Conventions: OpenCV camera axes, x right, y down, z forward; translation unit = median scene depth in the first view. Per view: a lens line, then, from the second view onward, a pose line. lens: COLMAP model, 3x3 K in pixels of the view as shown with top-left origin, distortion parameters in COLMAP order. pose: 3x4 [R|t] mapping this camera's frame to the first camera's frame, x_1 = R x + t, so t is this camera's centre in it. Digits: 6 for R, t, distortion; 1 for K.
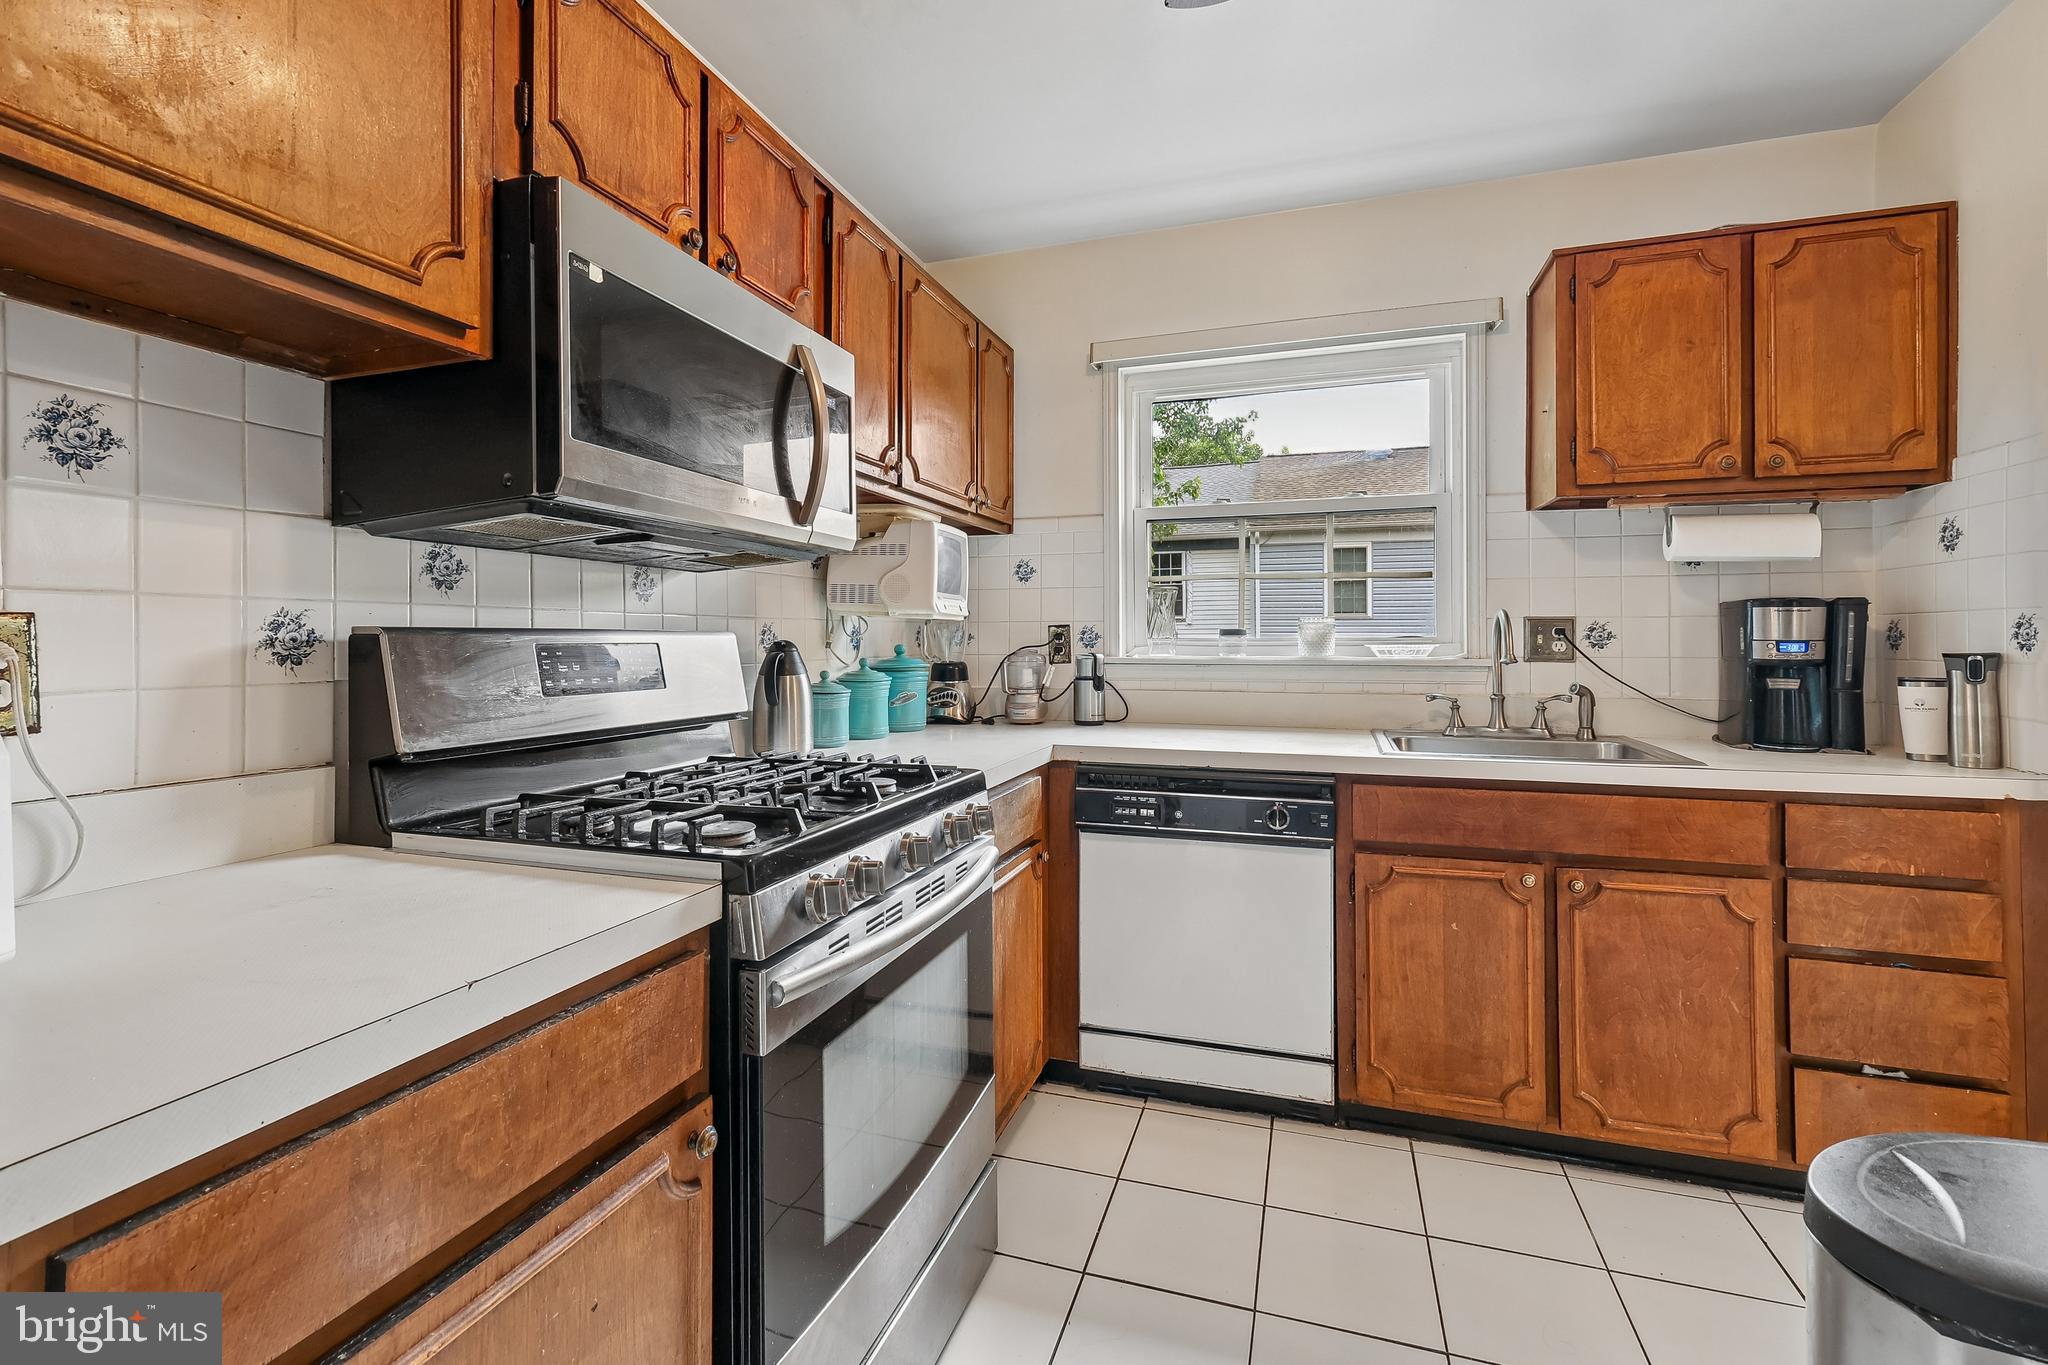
lens RADIAL K [[919.8, 0, 1024.5], [0, 919.8, 637.0], [0, 0, 1]] dist [0.000780, -0.000148]
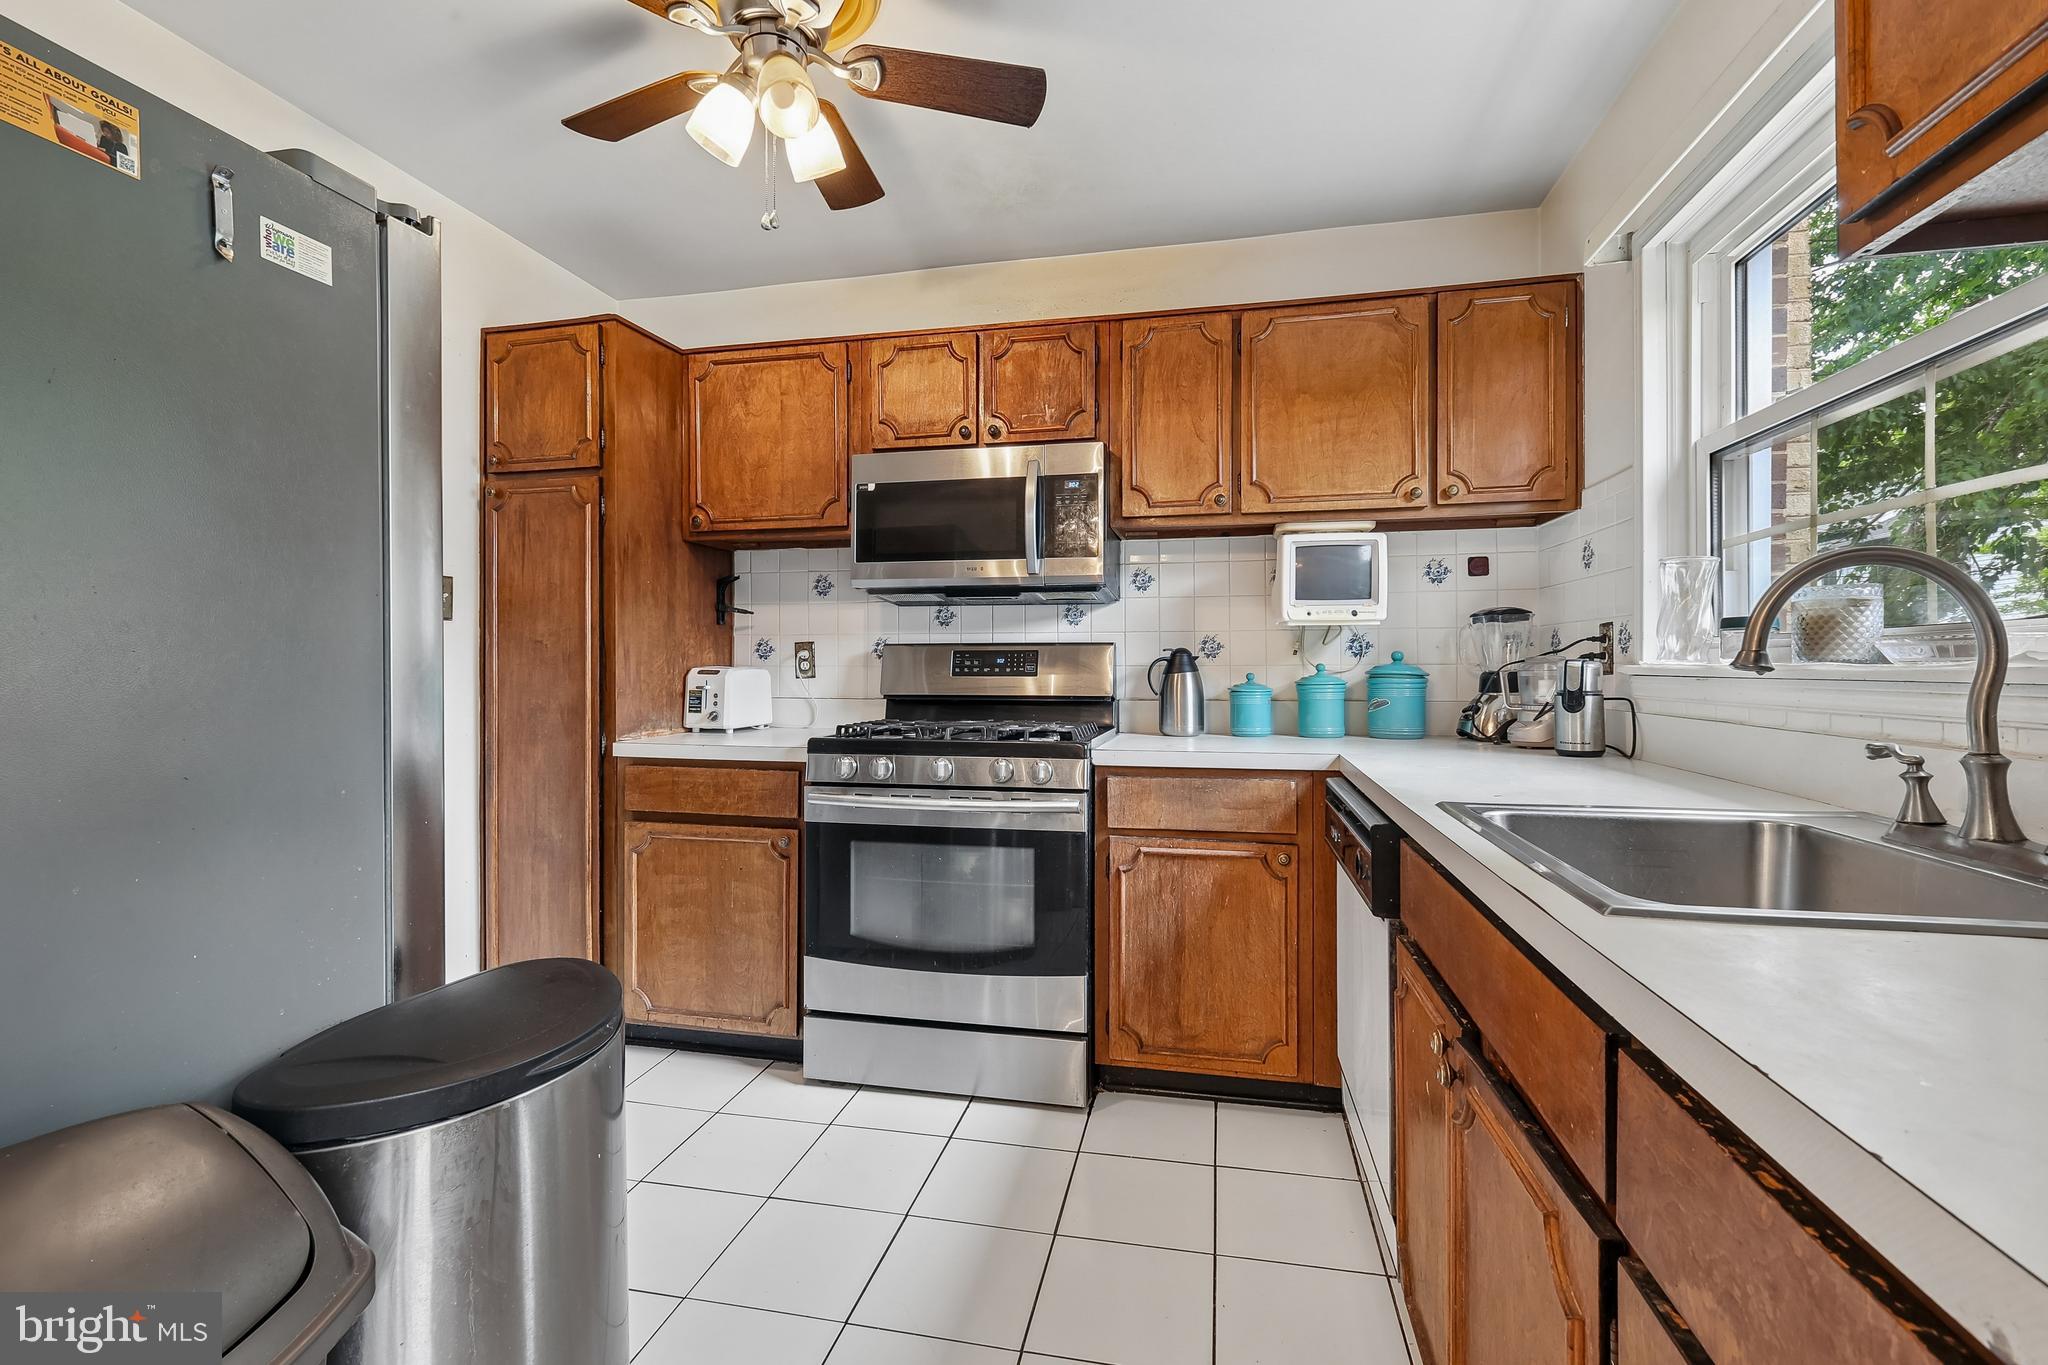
lens RADIAL K [[901.6, 0, 1021.1], [0, 901.6, 670.6], [0, 0, 1]] dist [0.003152, -0.000153]
pose [[0.093198, 0.008609, -0.995610, 1.530315], [0.003691, 0.999953, 0.008992, 0.035430], [0.995641, -0.004513, 0.093162, 0.987620]]
